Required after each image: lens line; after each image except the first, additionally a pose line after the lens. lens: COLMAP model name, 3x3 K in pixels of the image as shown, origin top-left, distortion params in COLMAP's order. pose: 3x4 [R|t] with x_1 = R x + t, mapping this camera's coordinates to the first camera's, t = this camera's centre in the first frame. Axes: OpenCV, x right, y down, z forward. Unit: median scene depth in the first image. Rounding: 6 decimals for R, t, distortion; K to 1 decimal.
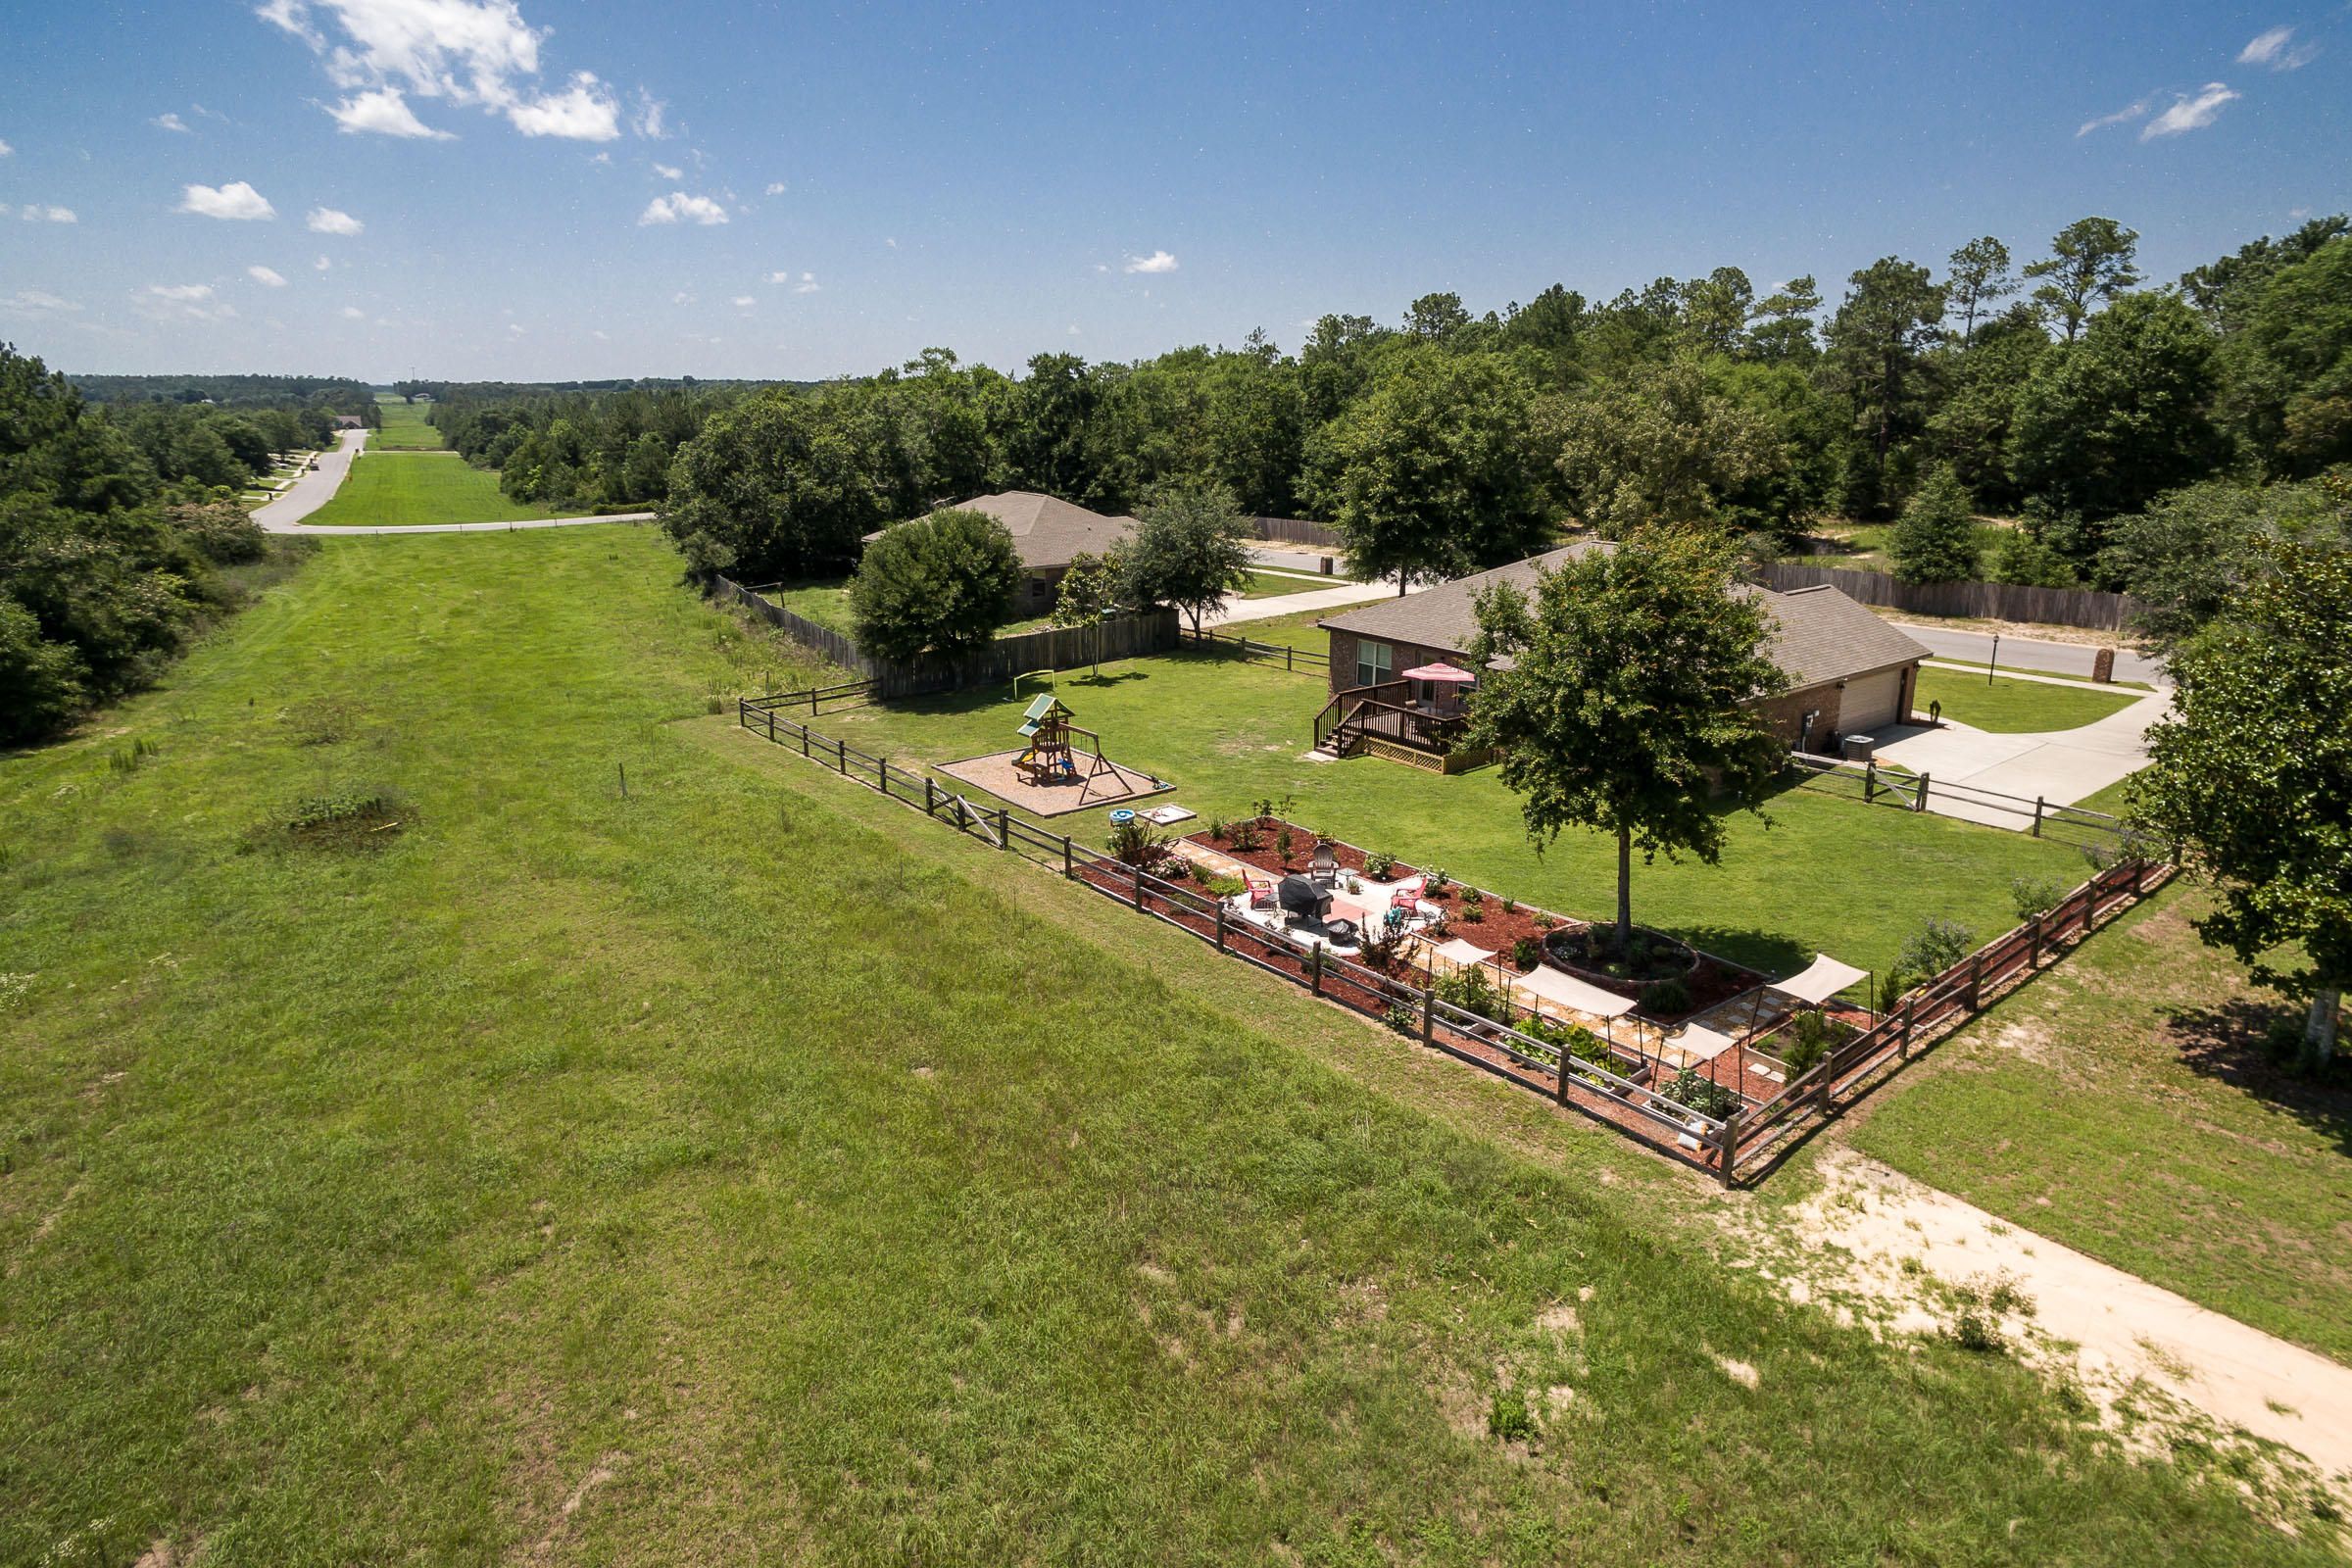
lens RADIAL K [[1348.7, 0, 1174.8], [0, 1348.7, 720.1], [0, 0, 1]] dist [-0.083405, 0.117424]
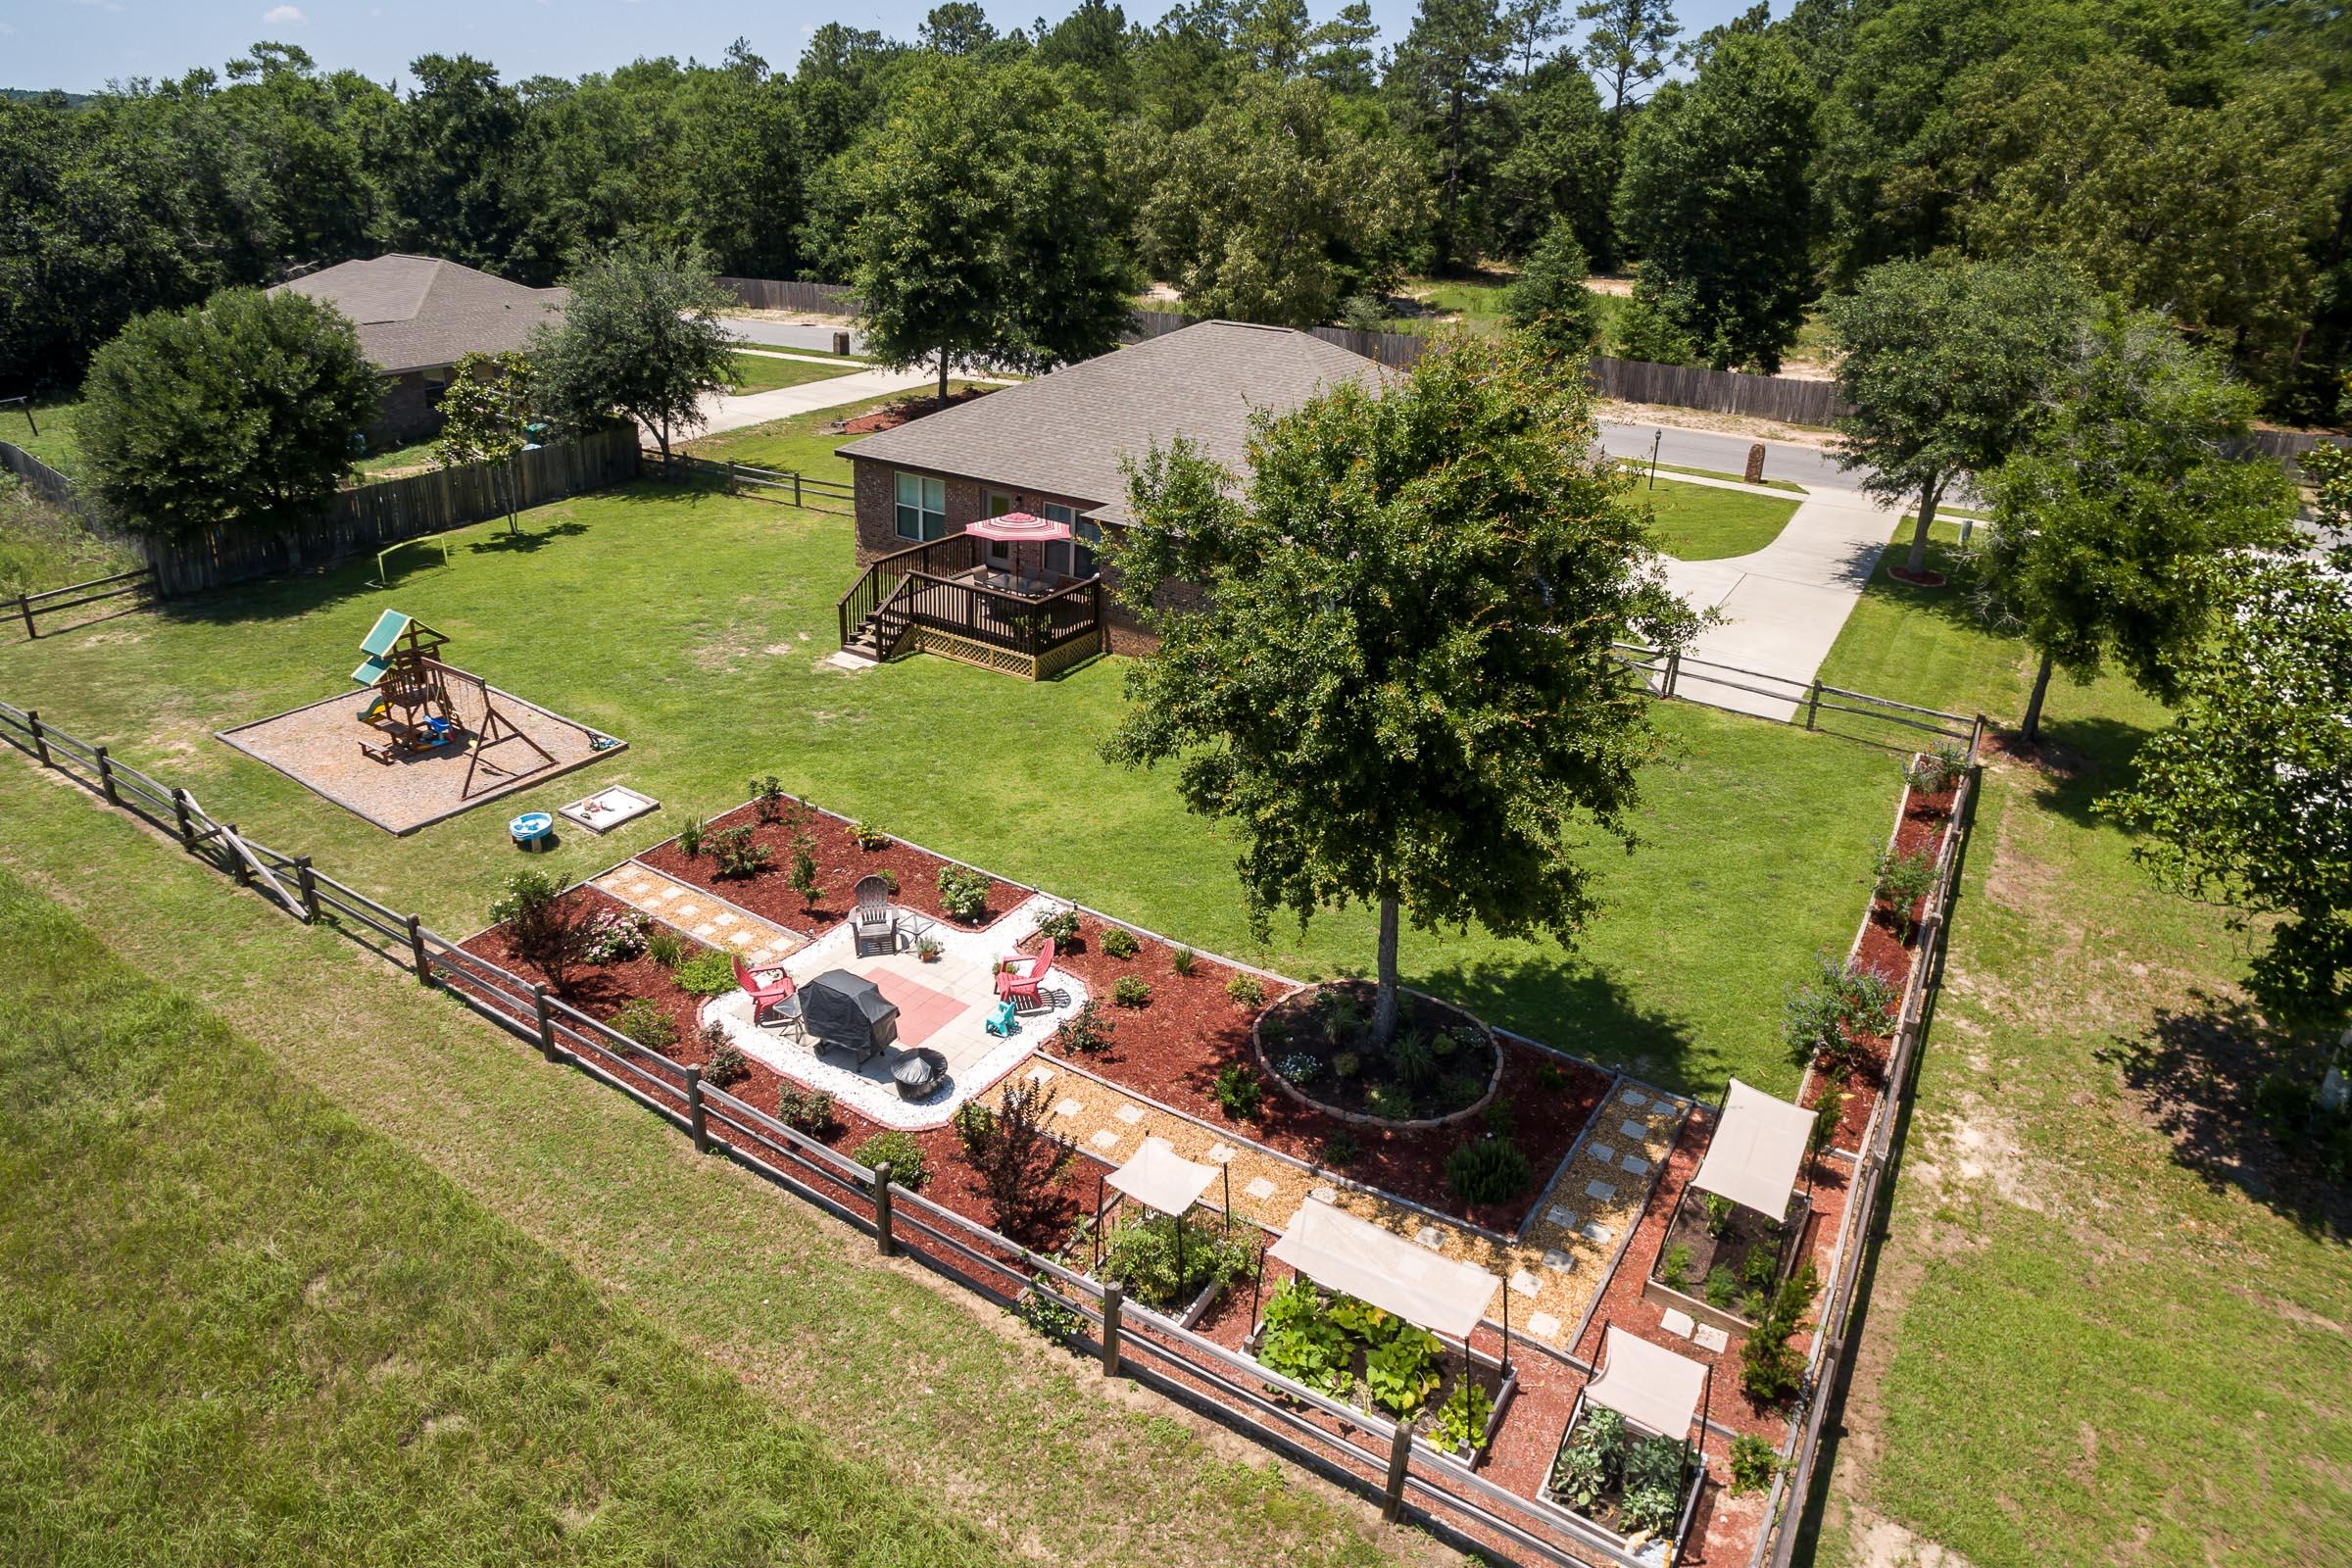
lens RADIAL K [[1424.5, 0, 1135.0], [0, 1424.5, 699.0], [0, 0, 1]] dist [-0.138919, 0.103581]
pose [[0.952153, -0.089246, 0.292300, 0.027356], [0.044705, 0.986797, 0.155670, -0.045681], [-0.302334, -0.135155, 0.943572, 0.230030]]
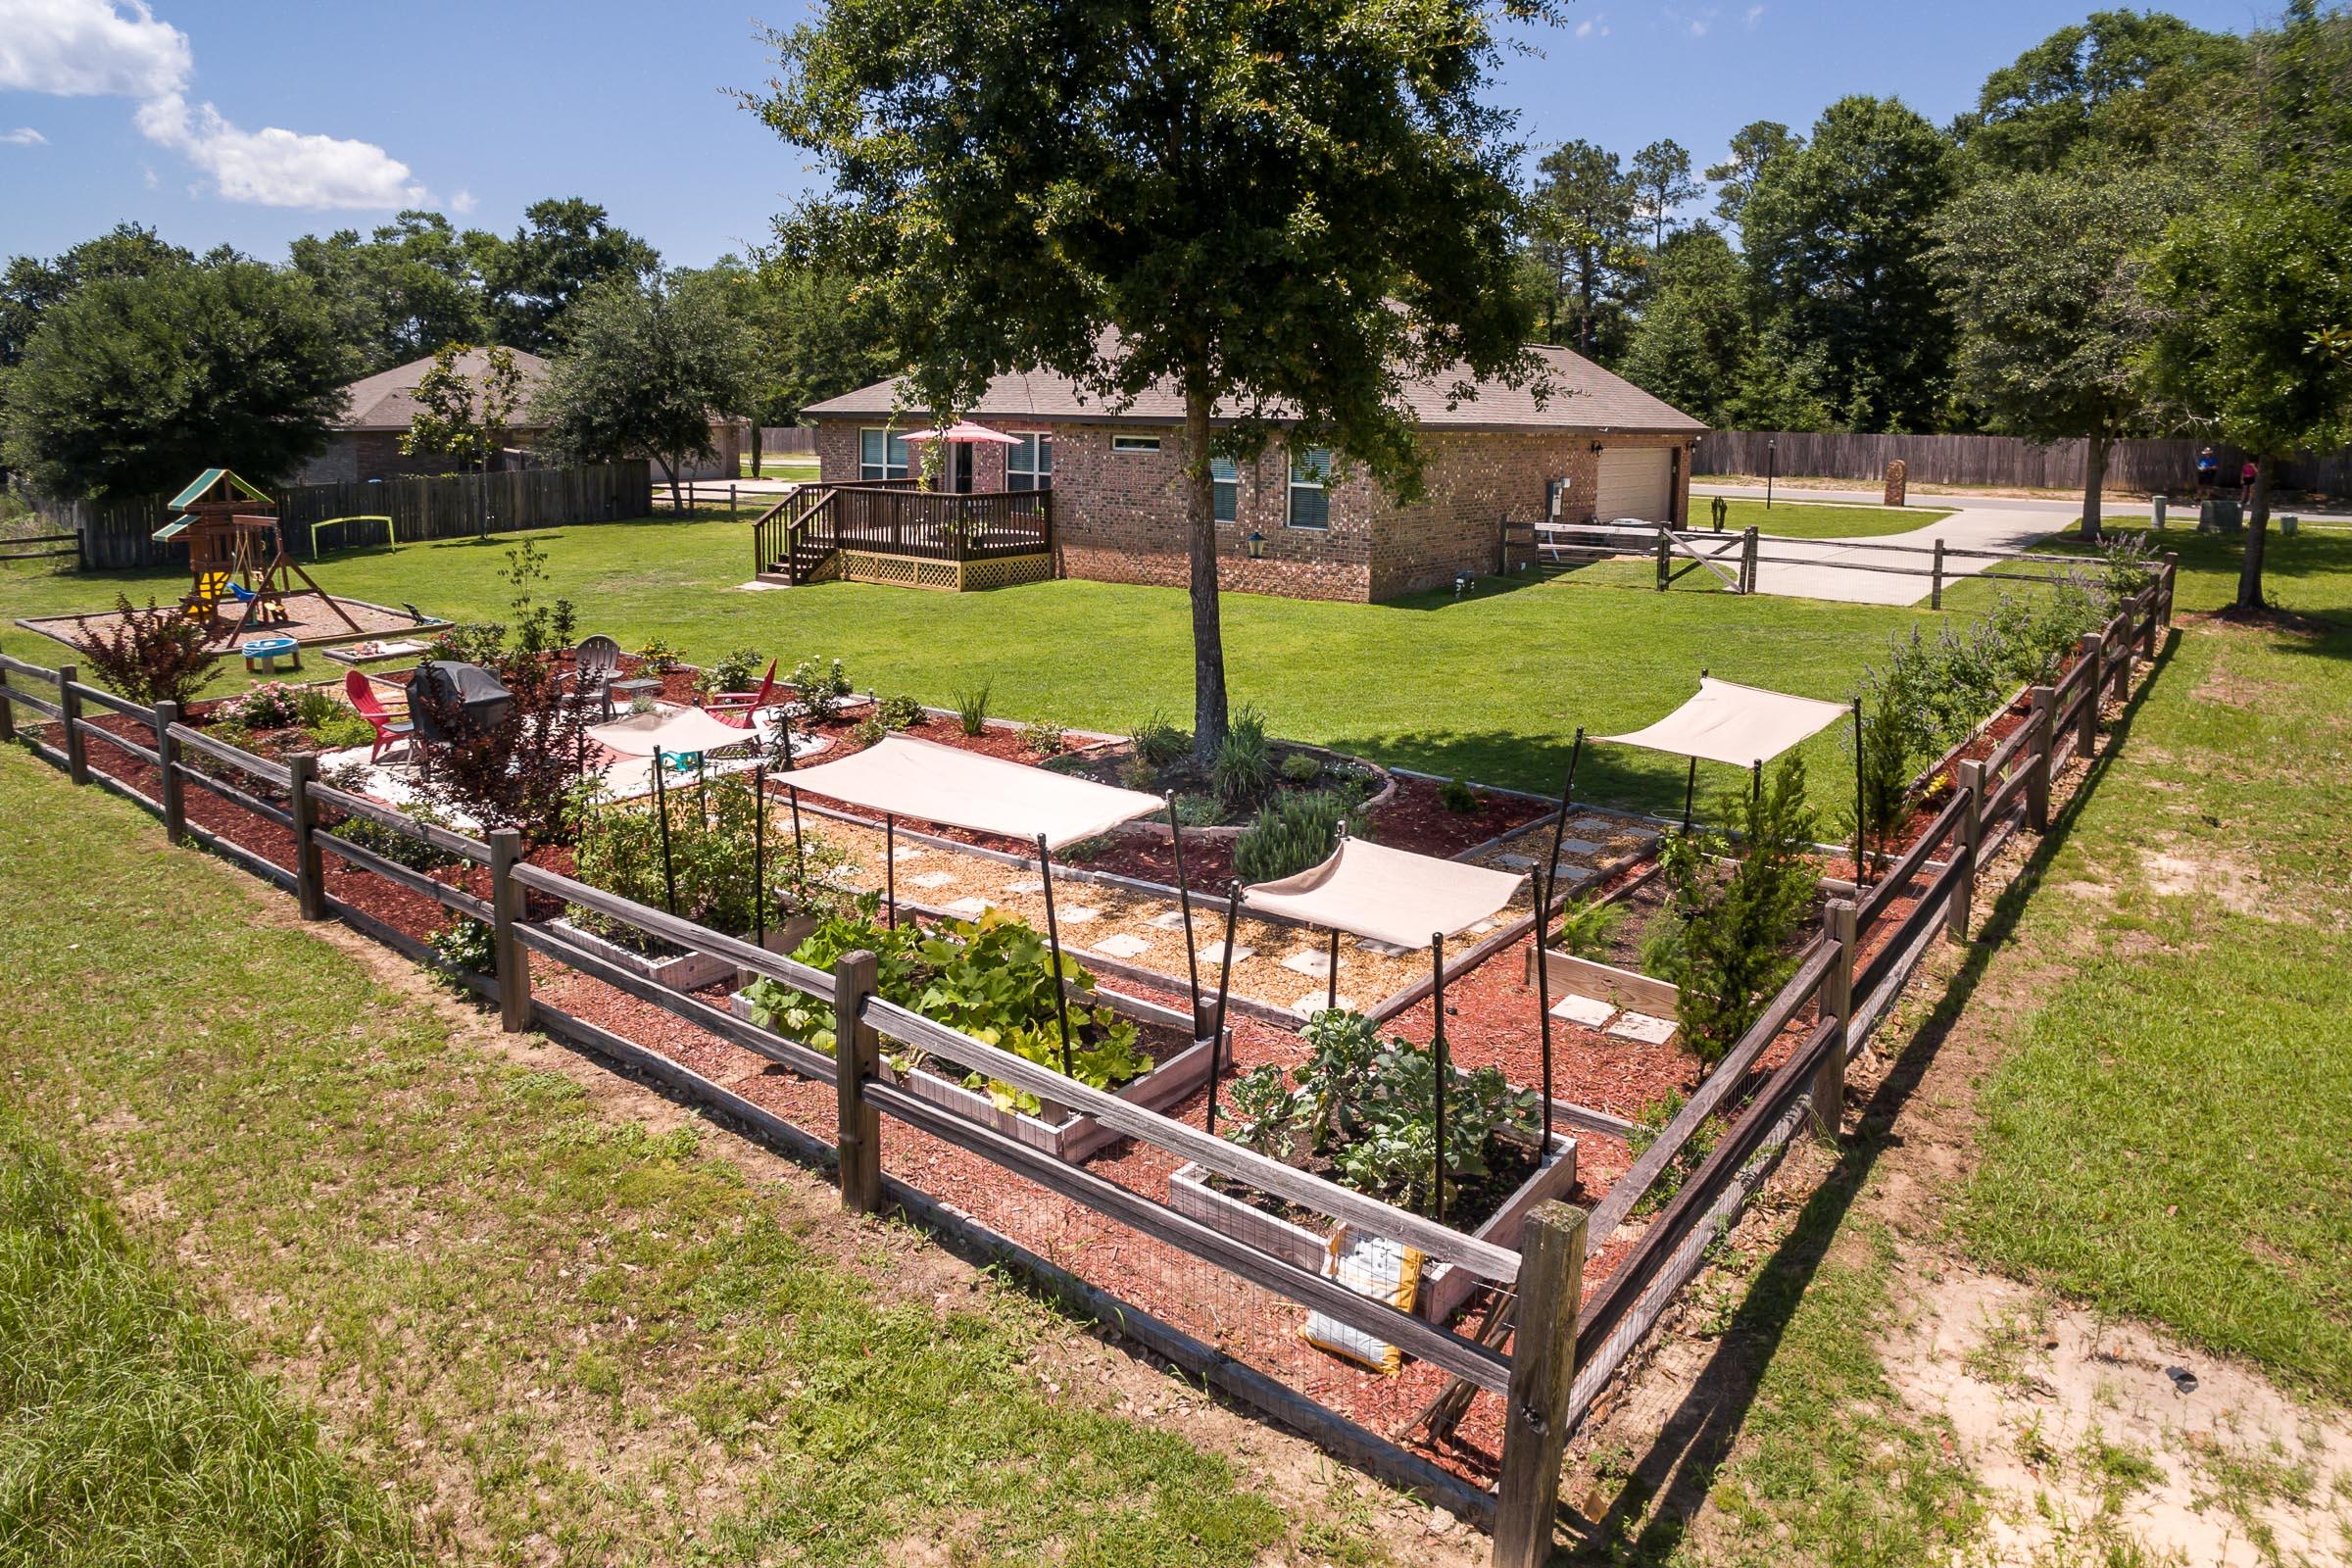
lens RADIAL K [[1442.8, 0, 1148.8], [0, 1442.8, 643.0], [0, 0, 1]] dist [-0.096136, 0.061266]
pose [[0.980398, -0.032098, 0.194394, 0.119143], [0.047380, 0.996097, -0.074477, 0.083820], [-0.191245, 0.082228, 0.978092, 0.293150]]
